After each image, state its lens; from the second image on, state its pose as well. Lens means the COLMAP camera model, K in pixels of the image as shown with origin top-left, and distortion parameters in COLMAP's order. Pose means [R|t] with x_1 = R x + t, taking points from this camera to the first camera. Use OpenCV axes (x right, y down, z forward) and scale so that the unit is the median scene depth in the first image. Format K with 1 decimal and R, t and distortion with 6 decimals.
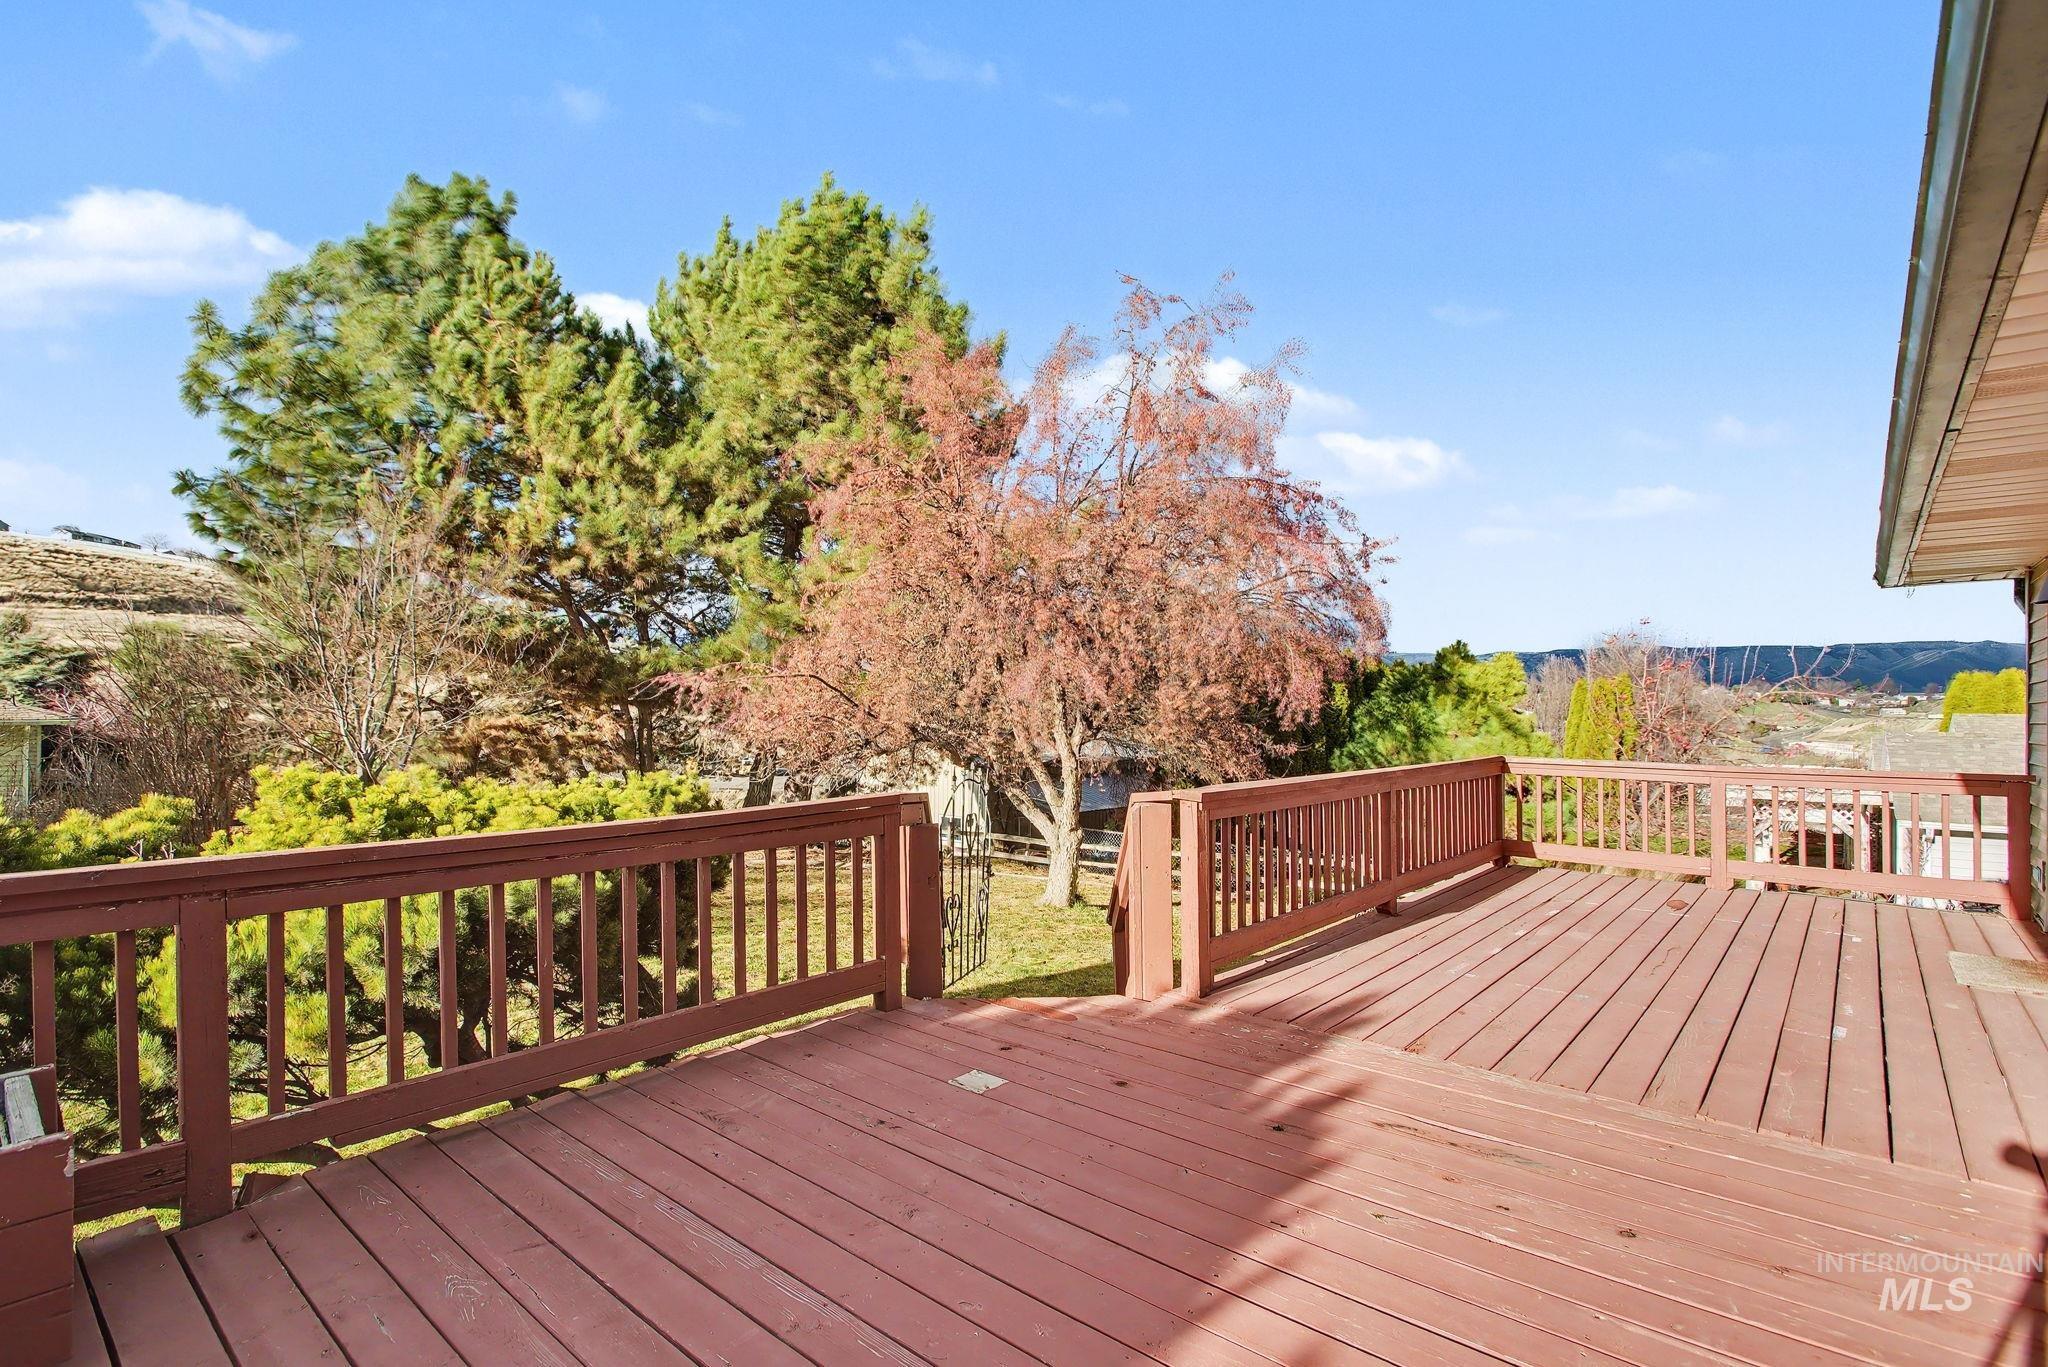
lens RADIAL K [[950.7, 0, 1030.8], [0, 950.7, 689.2], [0, 0, 1]] dist [0.001233, -0.000444]
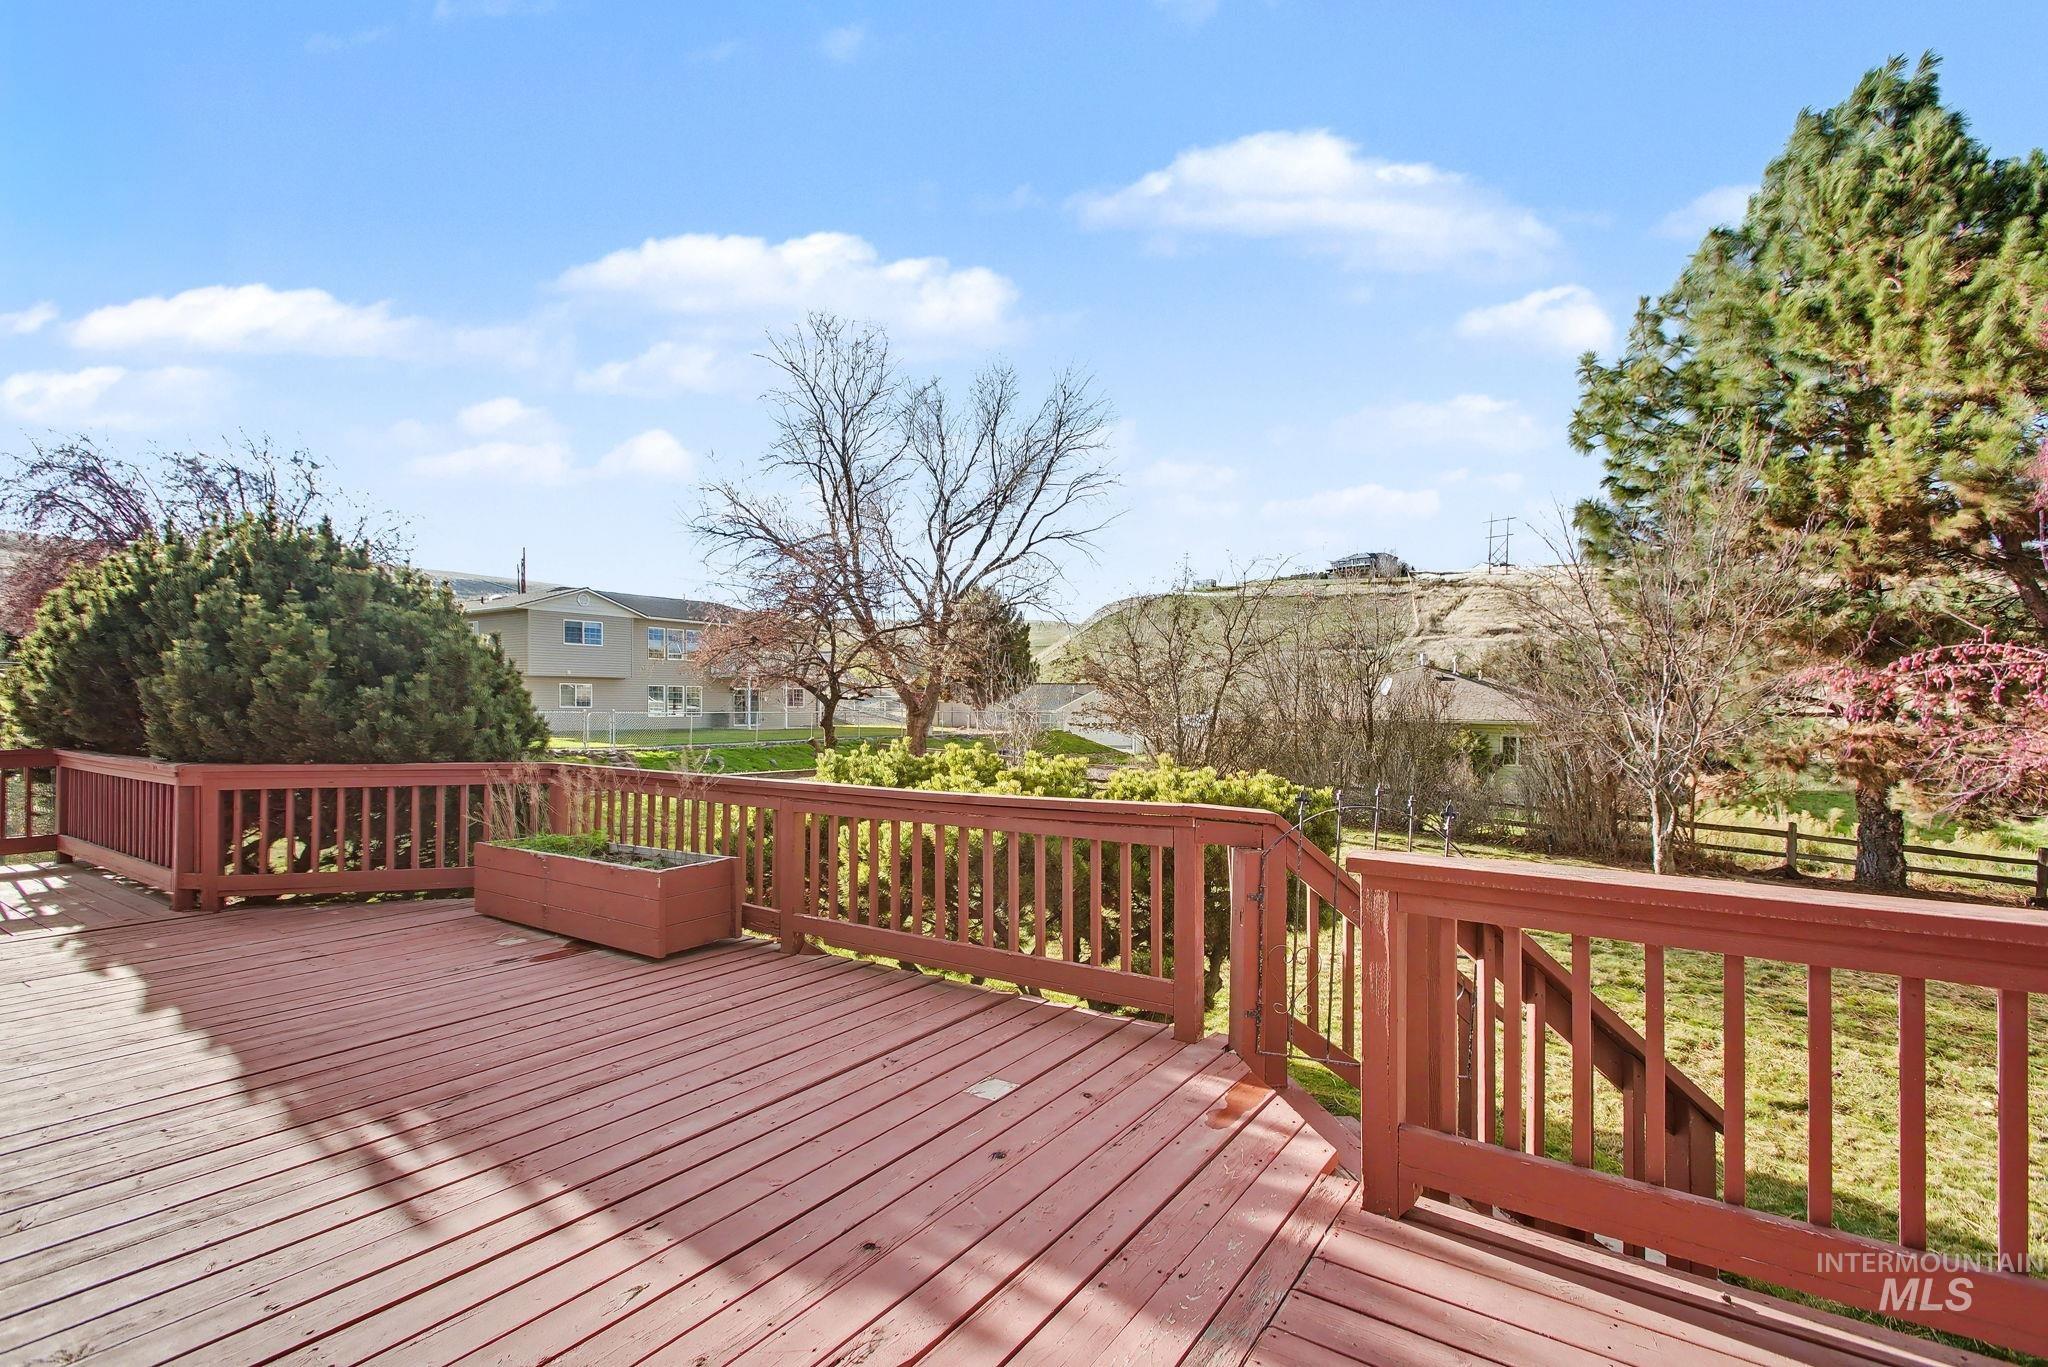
lens RADIAL K [[950.7, 0, 1027.9], [0, 950.7, 694.4], [0, 0, 1]] dist [0.001233, -0.000444]
pose [[0.115164, -0.012045, -0.993273, 0.246959], [0.016791, 0.999807, -0.010177, 0.003314], [0.993205, -0.015506, 0.115344, 0.248397]]
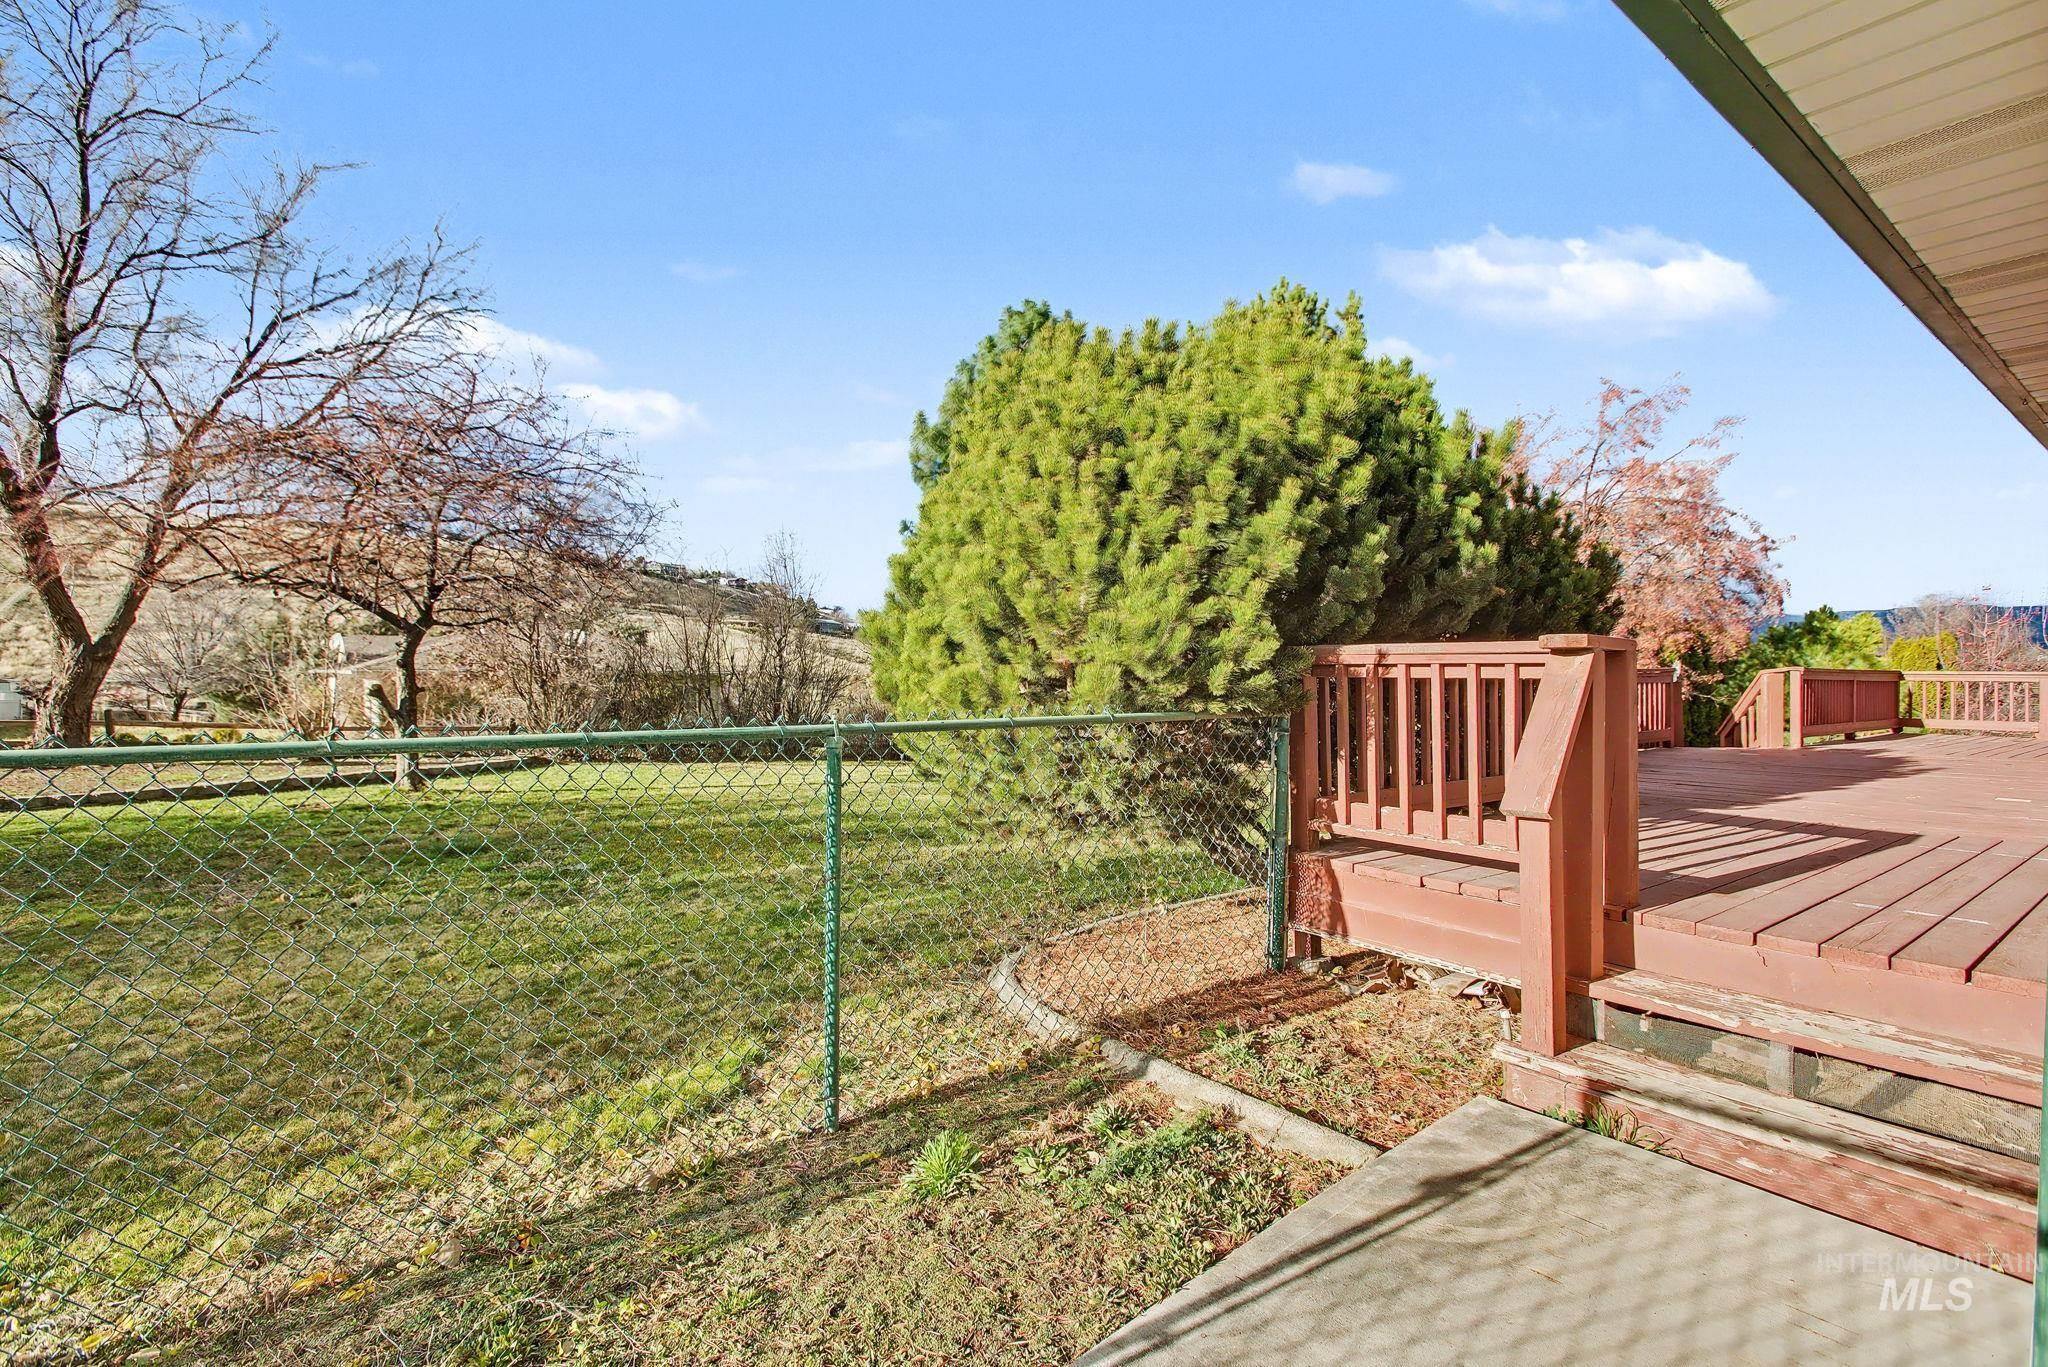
lens RADIAL K [[950.7, 0, 1031.1], [0, 950.7, 687.8], [0, 0, 1]] dist [0.001233, -0.000444]
pose [[0.980779, -0.008303, -0.194946, -0.453667], [0.012878, 0.999670, 0.022215, 0.026103], [0.194697, -0.024299, 0.980562, -0.639488]]
